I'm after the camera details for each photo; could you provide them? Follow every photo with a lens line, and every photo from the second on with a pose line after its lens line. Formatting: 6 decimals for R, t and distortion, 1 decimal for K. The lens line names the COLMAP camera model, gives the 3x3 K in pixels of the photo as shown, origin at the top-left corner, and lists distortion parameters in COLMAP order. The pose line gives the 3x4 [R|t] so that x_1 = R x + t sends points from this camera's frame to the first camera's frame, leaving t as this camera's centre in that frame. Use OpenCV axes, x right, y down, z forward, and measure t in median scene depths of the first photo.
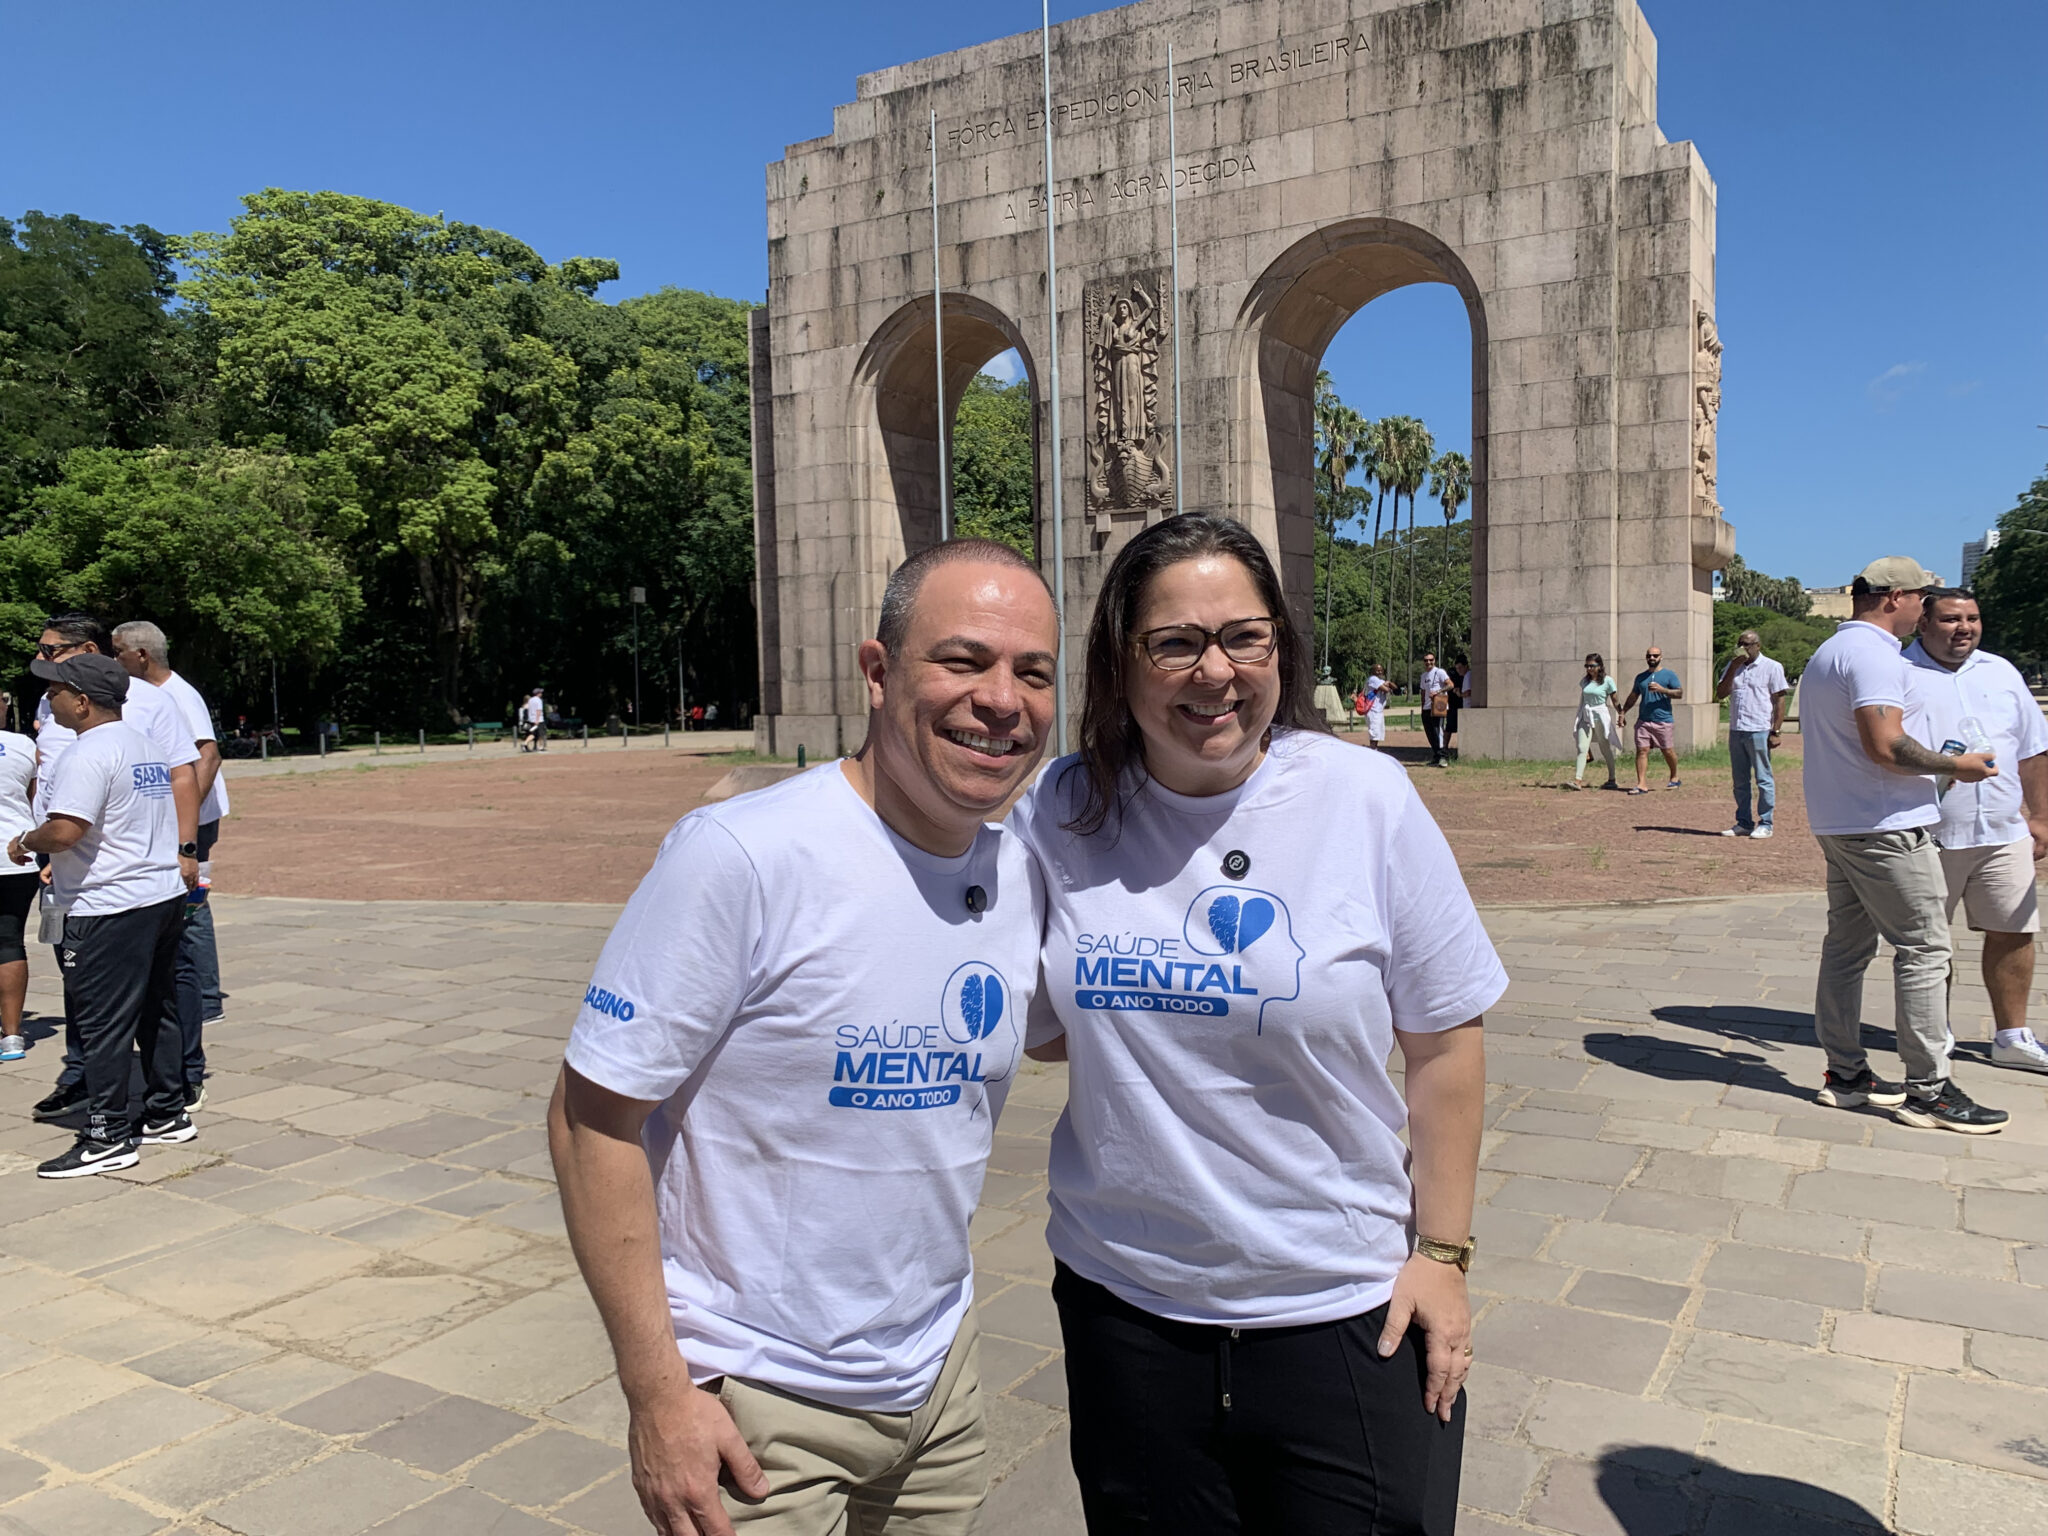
lens RADIAL K [[1607.2, 0, 1036.8], [0, 1607.2, 806.6], [0, 0, 1]] dist [0.016142, -0.033841]
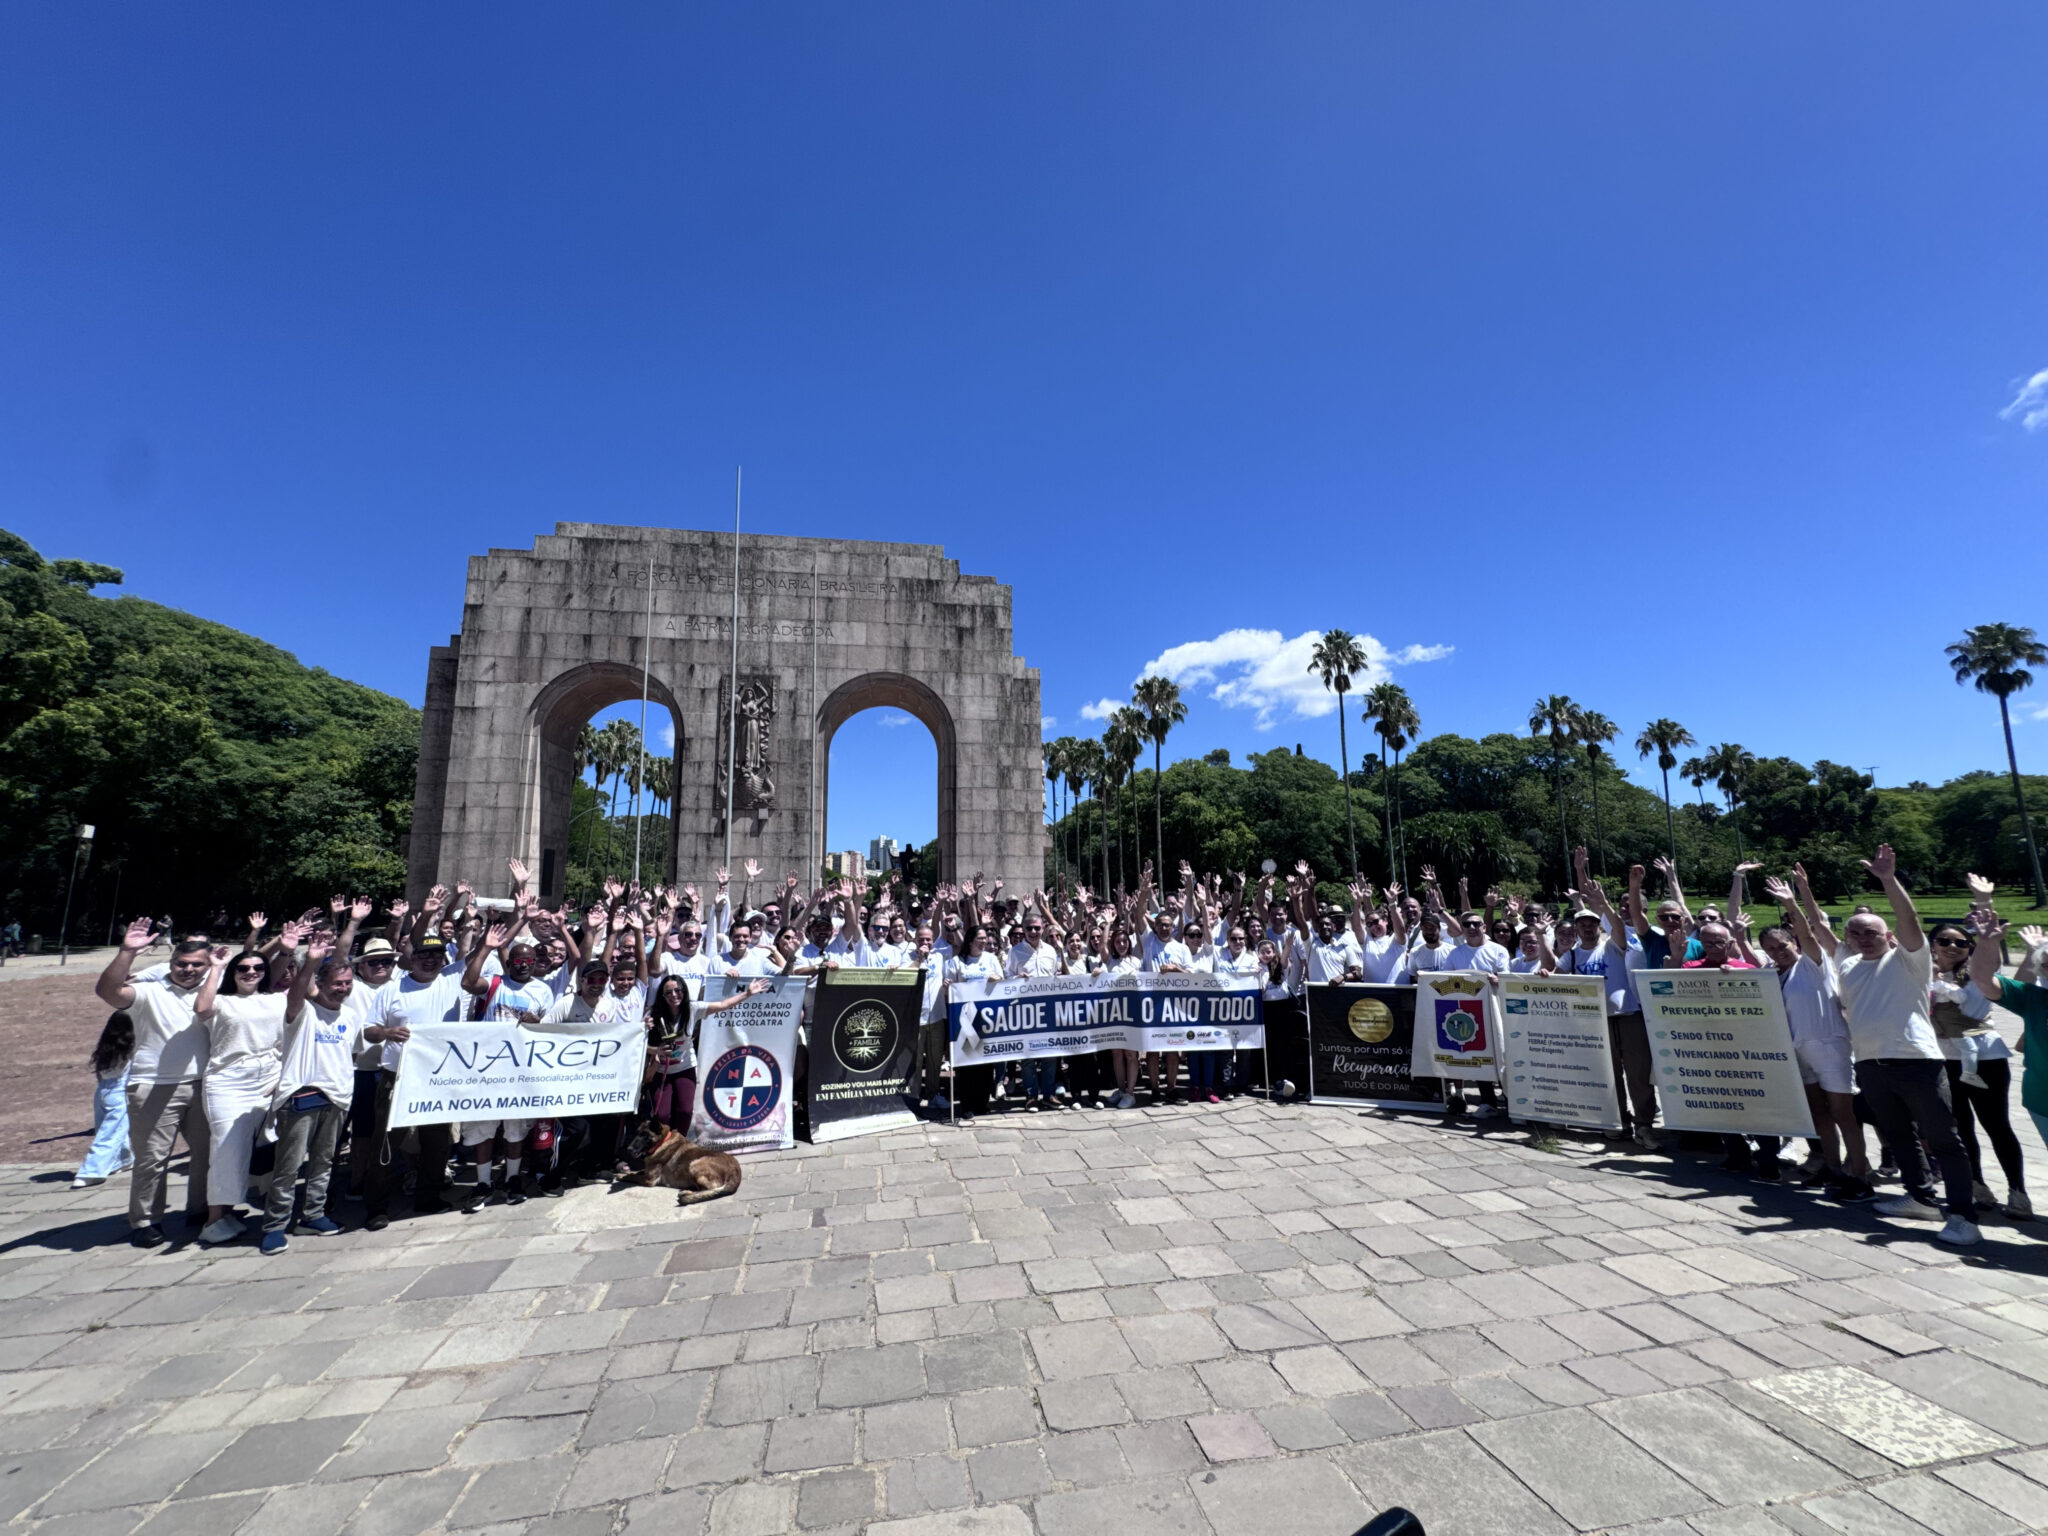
lens RADIAL K [[845.5, 0, 1024.0], [0, 845.5, 768.0], [0, 0, 1]] dist [-0.000400, -0.000092]
pose [[0.749189, 0.110086, 0.653144, -0.315646], [0.045719, 0.975145, -0.216801, -0.021224], [-0.660776, 0.192286, 0.725535, 0.162751]]
